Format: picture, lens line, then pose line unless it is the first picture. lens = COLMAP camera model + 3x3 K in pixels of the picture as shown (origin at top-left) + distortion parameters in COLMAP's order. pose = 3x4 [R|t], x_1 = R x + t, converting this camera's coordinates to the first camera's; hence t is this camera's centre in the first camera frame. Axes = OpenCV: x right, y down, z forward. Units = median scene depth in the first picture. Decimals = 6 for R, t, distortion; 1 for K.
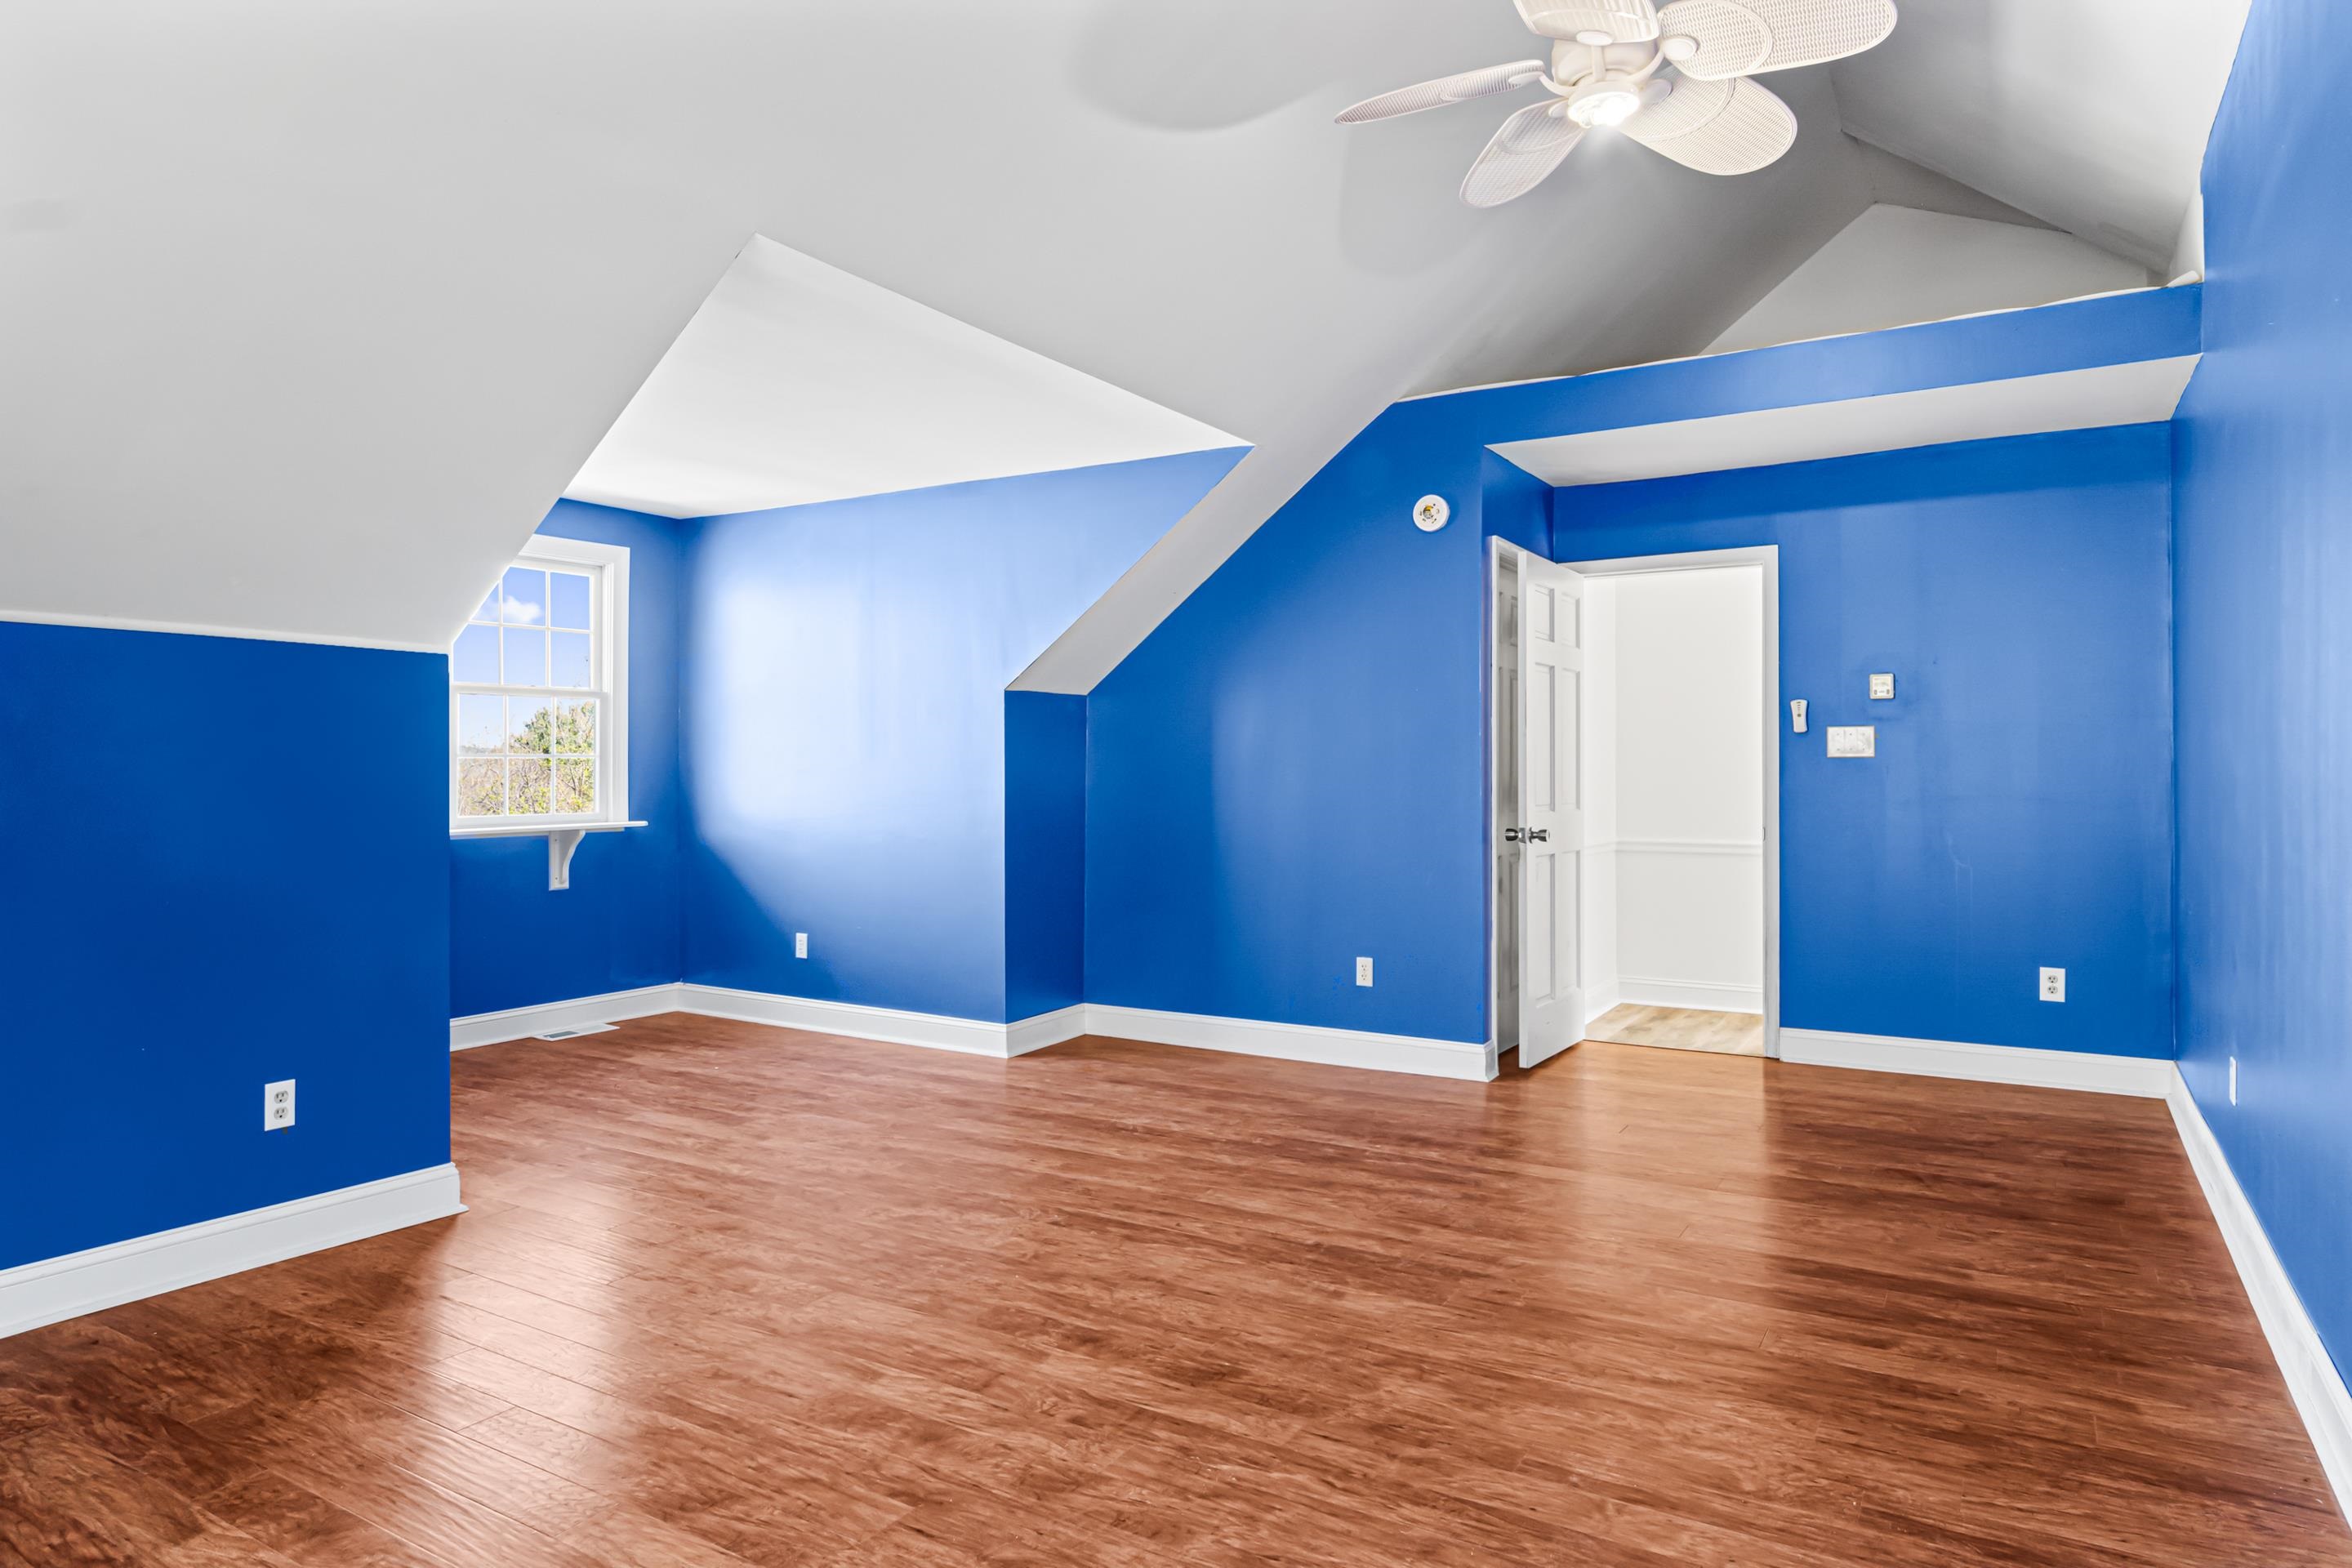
lens RADIAL K [[1415.5, 0, 1166.9], [0, 1415.5, 779.0], [0, 0, 1]] dist [0.002110, -0.006123]
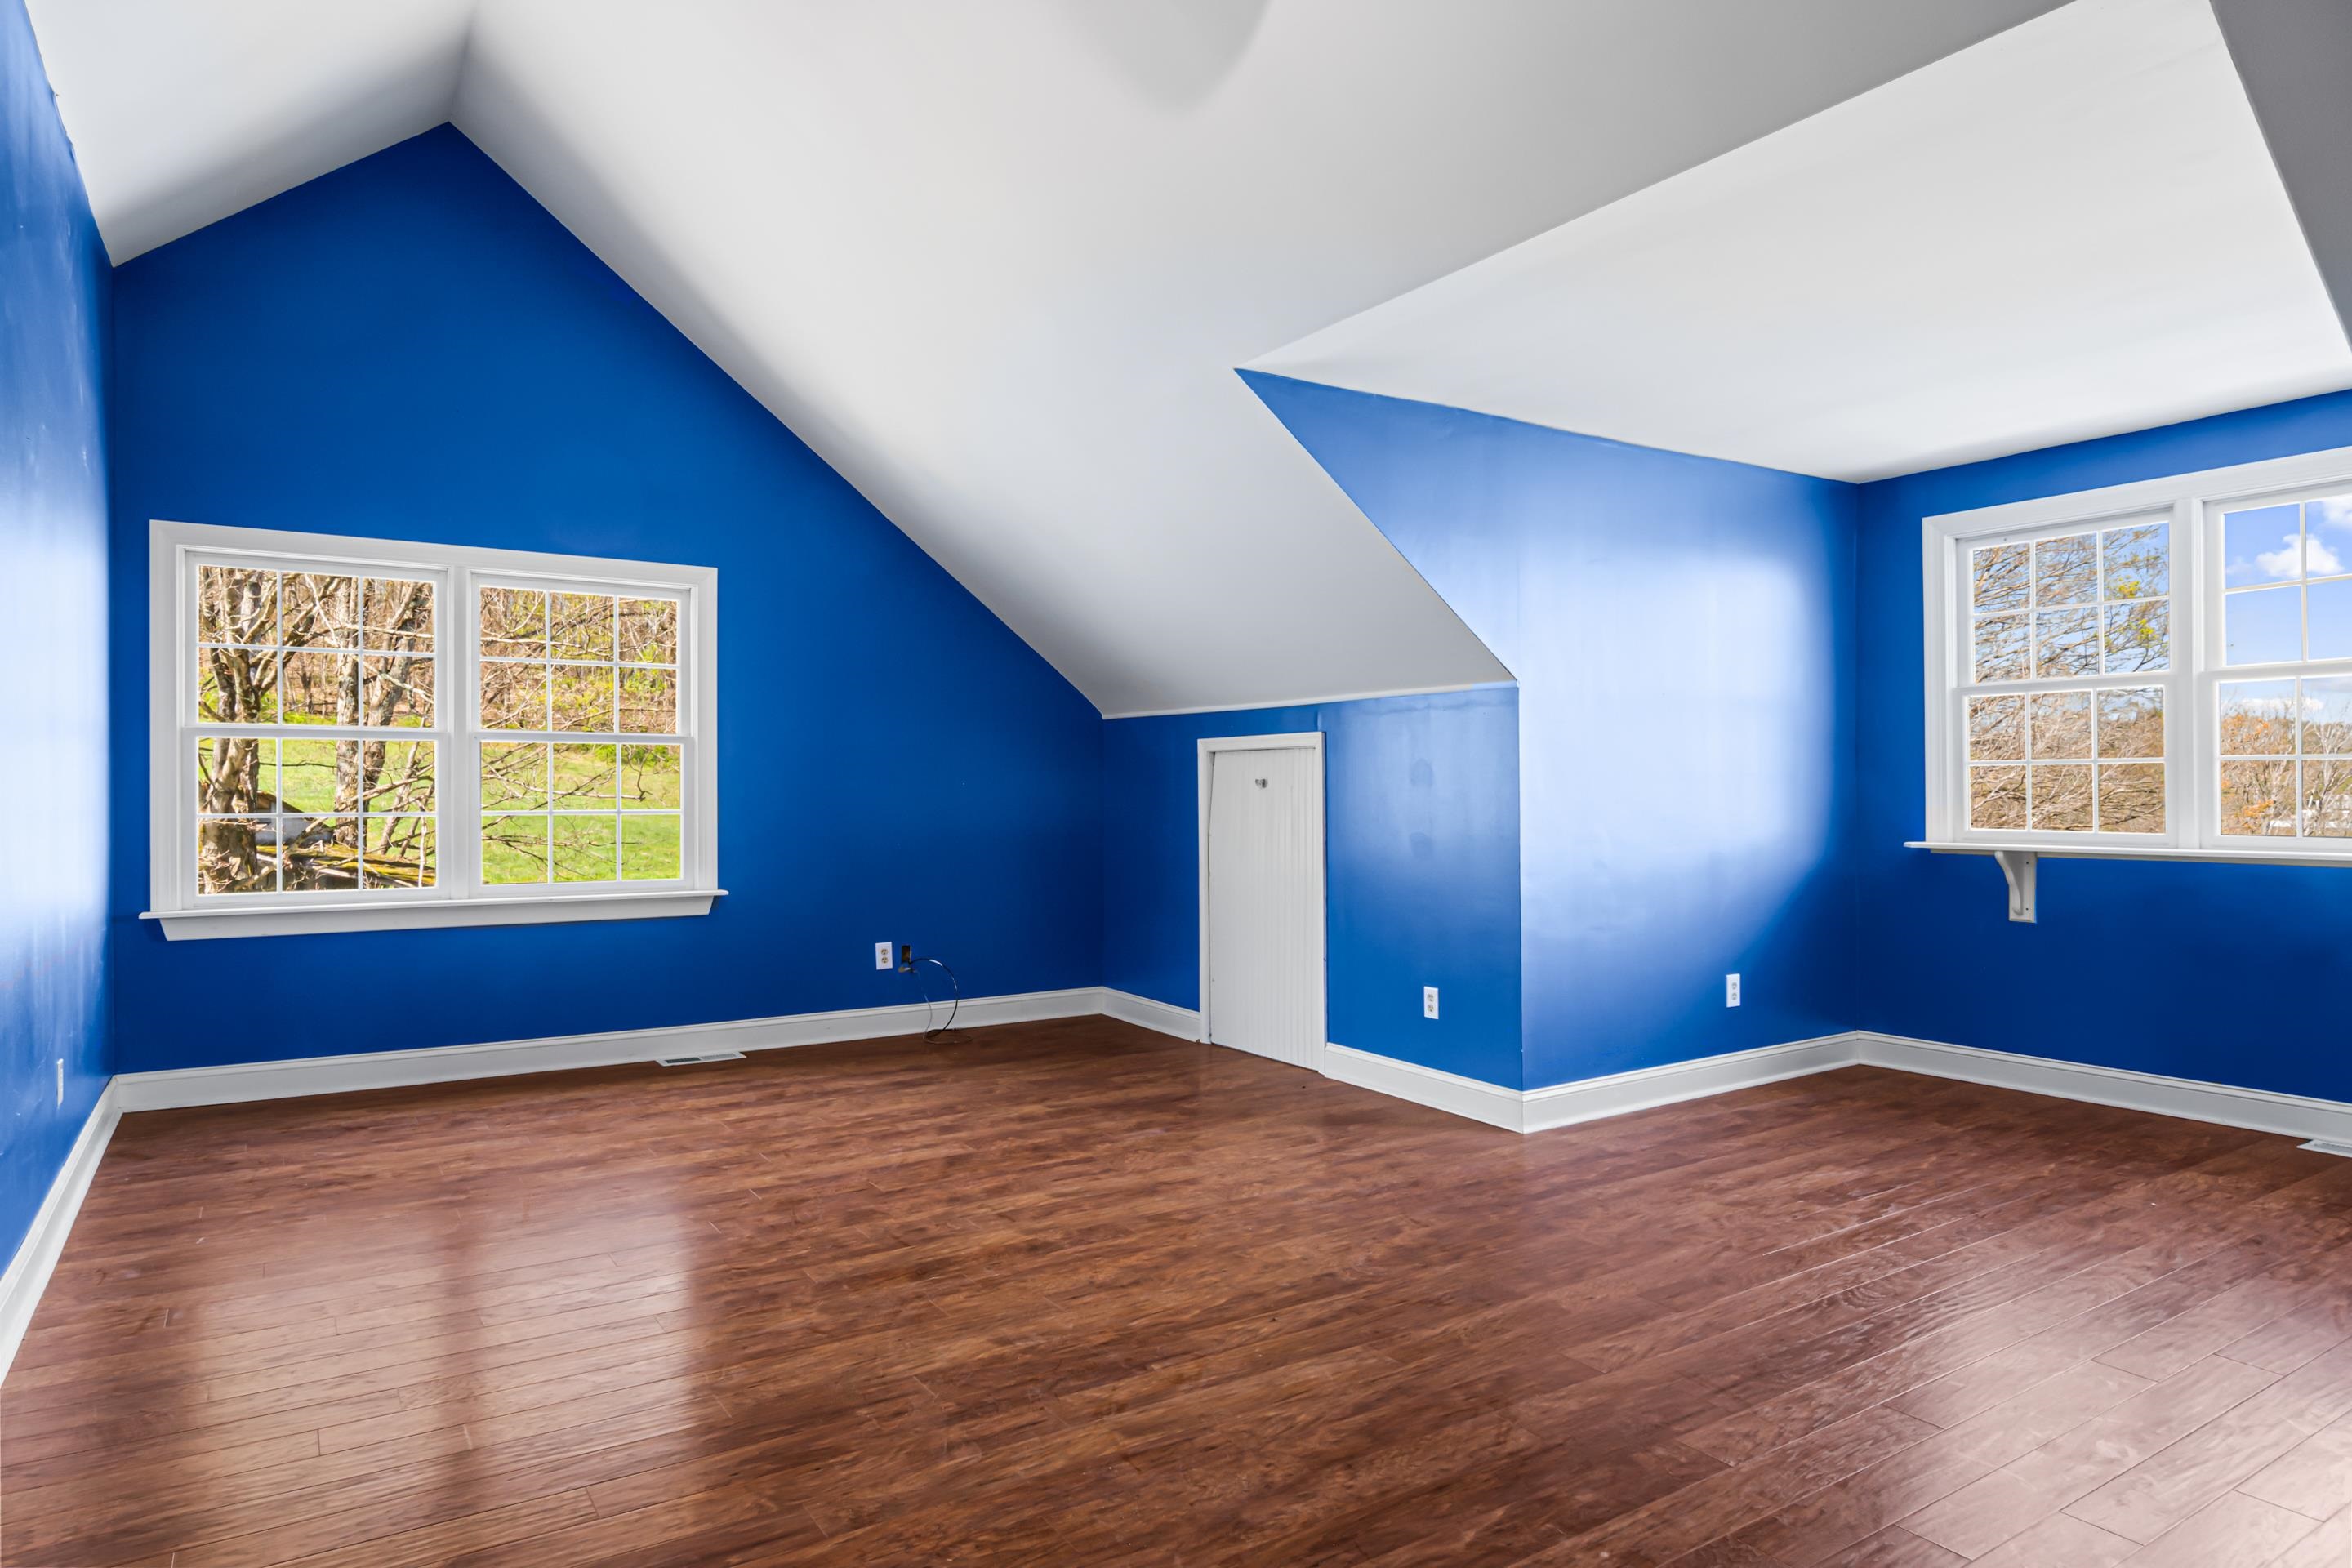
lens RADIAL K [[1415.5, 0, 1170.9], [0, 1415.5, 776.6], [0, 0, 1]] dist [0.002110, -0.006123]
pose [[-0.442309, 0.000444, -0.896863, 0.911322], [-0.000454, 1.000000, 0.000719, -0.013835], [0.896863, 0.000725, -0.442308, 1.508032]]
